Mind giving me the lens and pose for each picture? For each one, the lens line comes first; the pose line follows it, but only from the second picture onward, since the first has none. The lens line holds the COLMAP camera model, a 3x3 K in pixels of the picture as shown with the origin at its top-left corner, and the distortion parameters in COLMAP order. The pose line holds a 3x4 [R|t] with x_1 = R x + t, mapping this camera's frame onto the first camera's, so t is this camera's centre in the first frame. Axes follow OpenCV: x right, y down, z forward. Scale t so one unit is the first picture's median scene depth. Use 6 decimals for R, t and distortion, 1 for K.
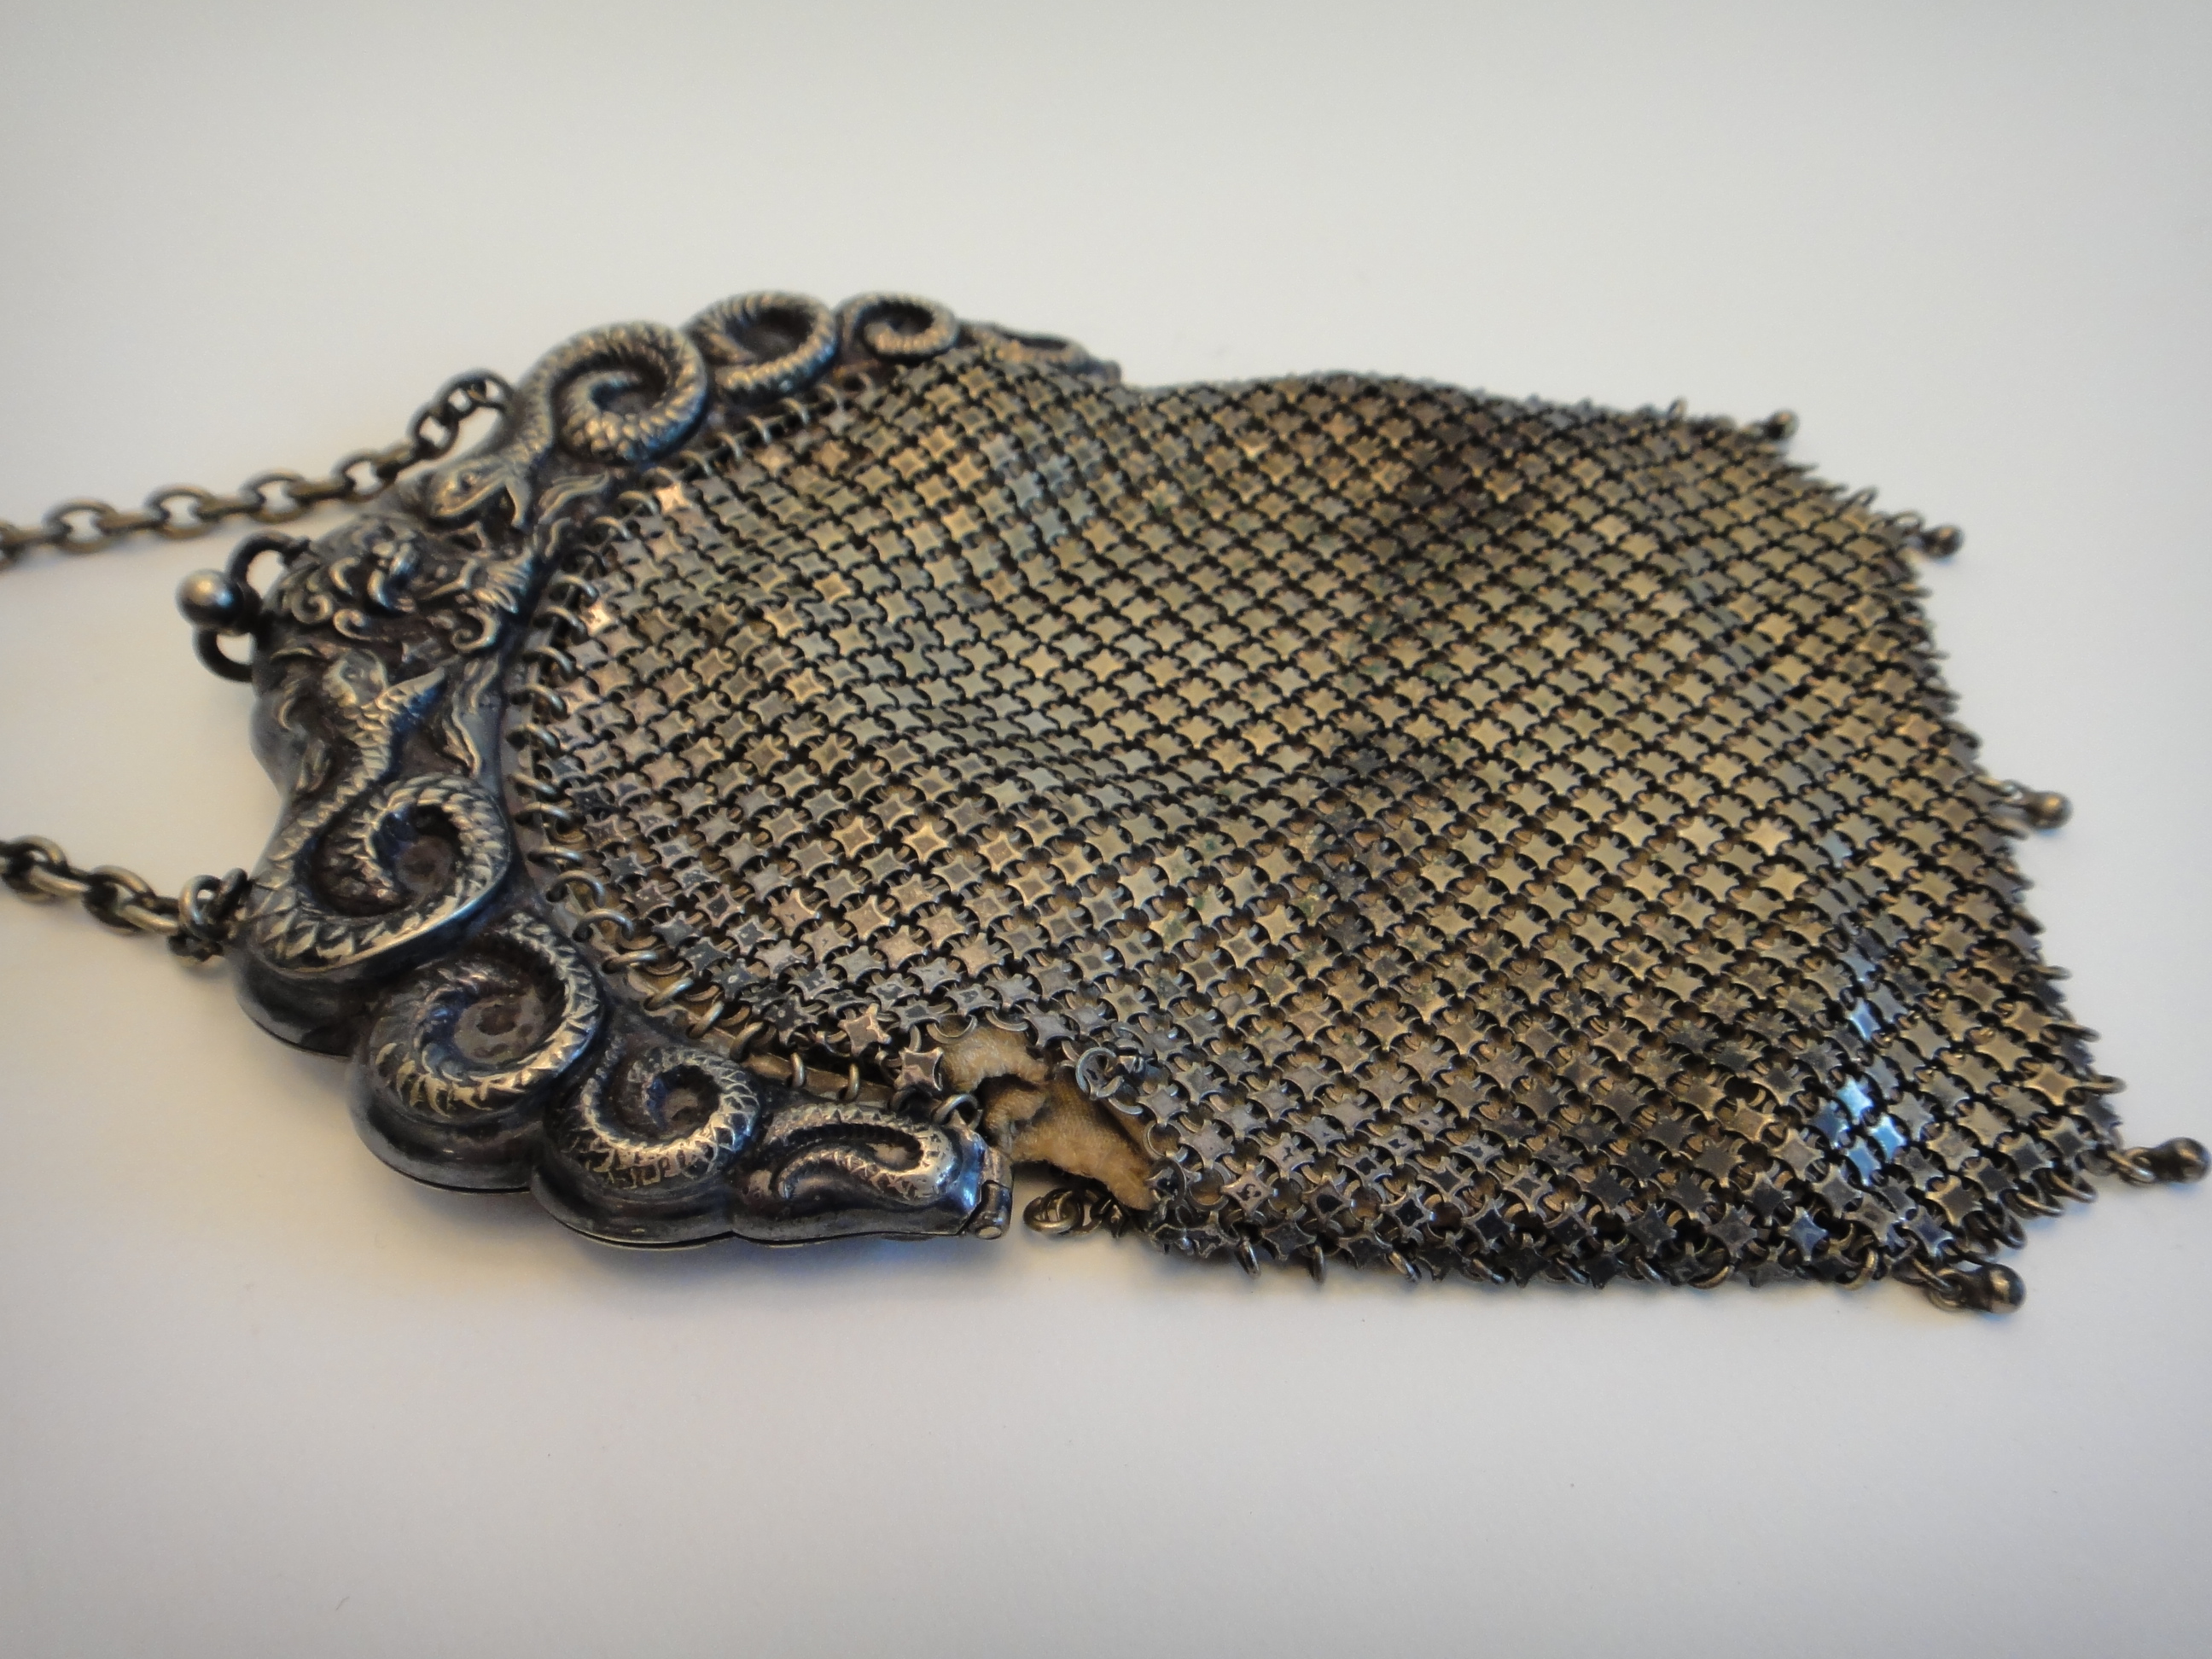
lens RADIAL K [[1644.0, 0, 1109.8], [0, 1644.0, 784.6], [0, 0, 1]] dist [0.039753, -0.002206]
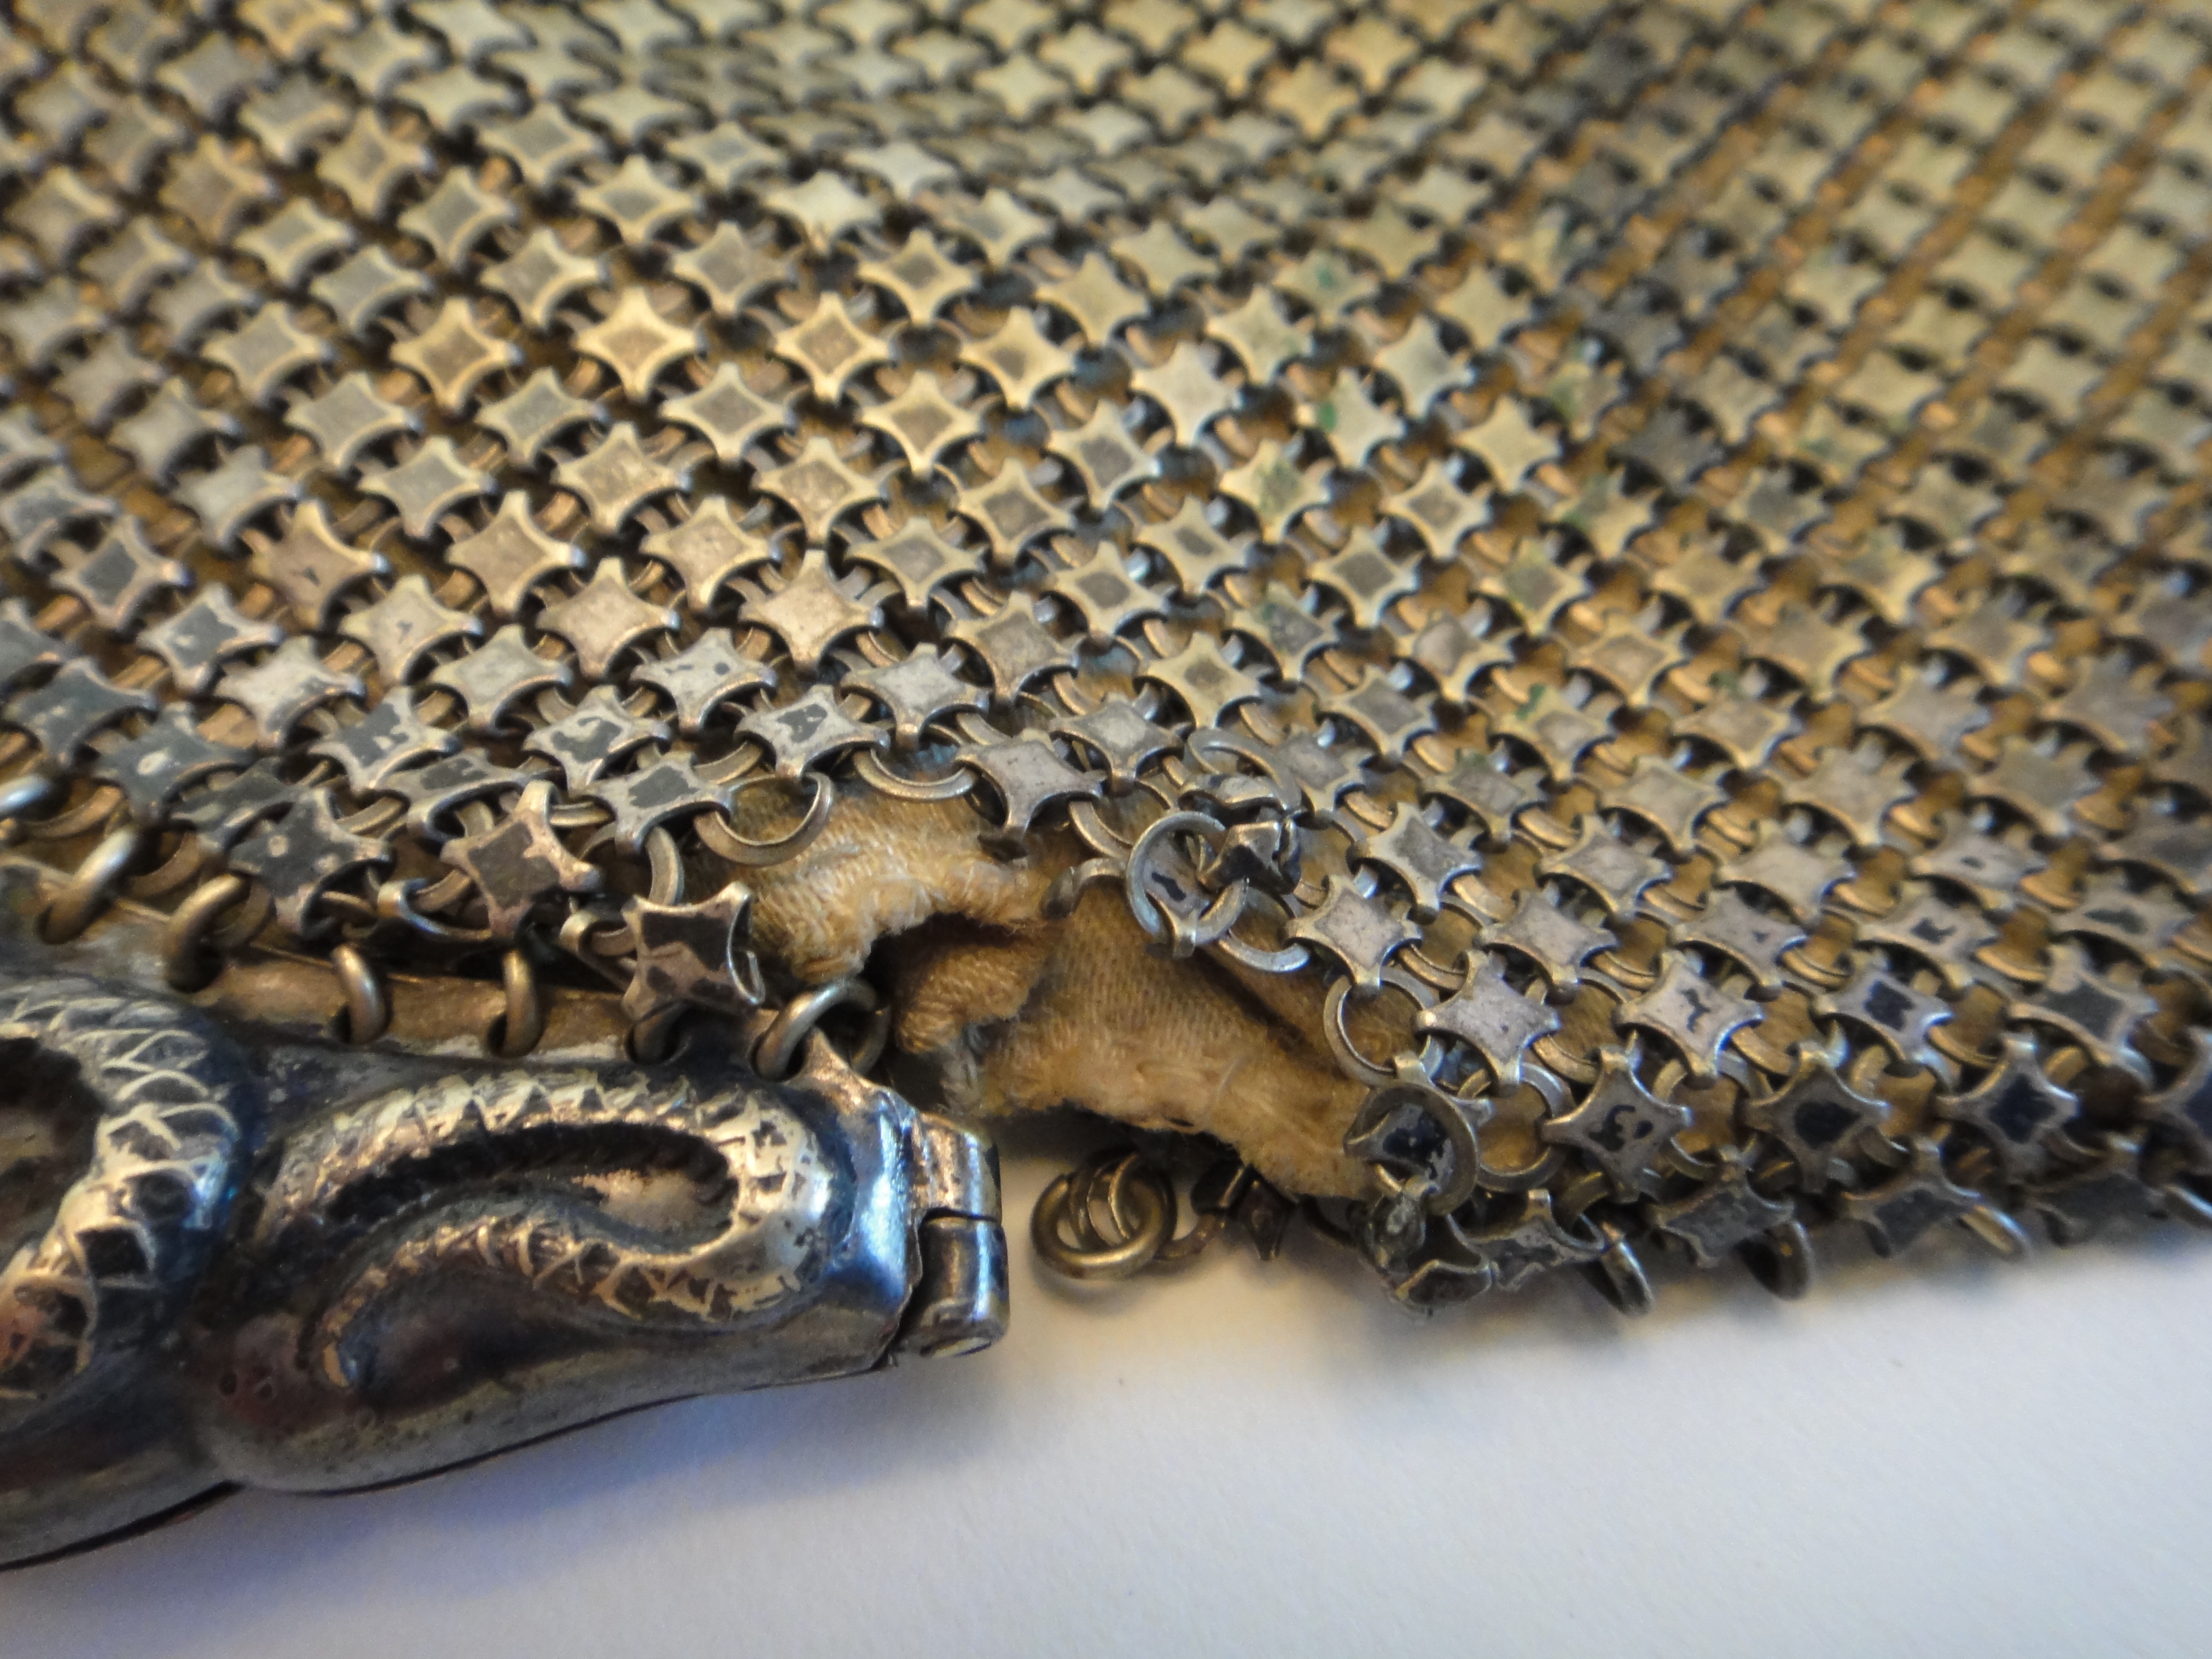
lens RADIAL K [[1672.6, 0, 1106.0], [0, 1672.6, 829.5], [0, 0, 1]] dist [0.031764, -0.002680]
pose [[0.988982, -0.142647, 0.039570, -0.034357], [0.129206, 0.962247, 0.239555, 0.066529], [-0.072248, -0.231803, 0.970076, 0.588177]]
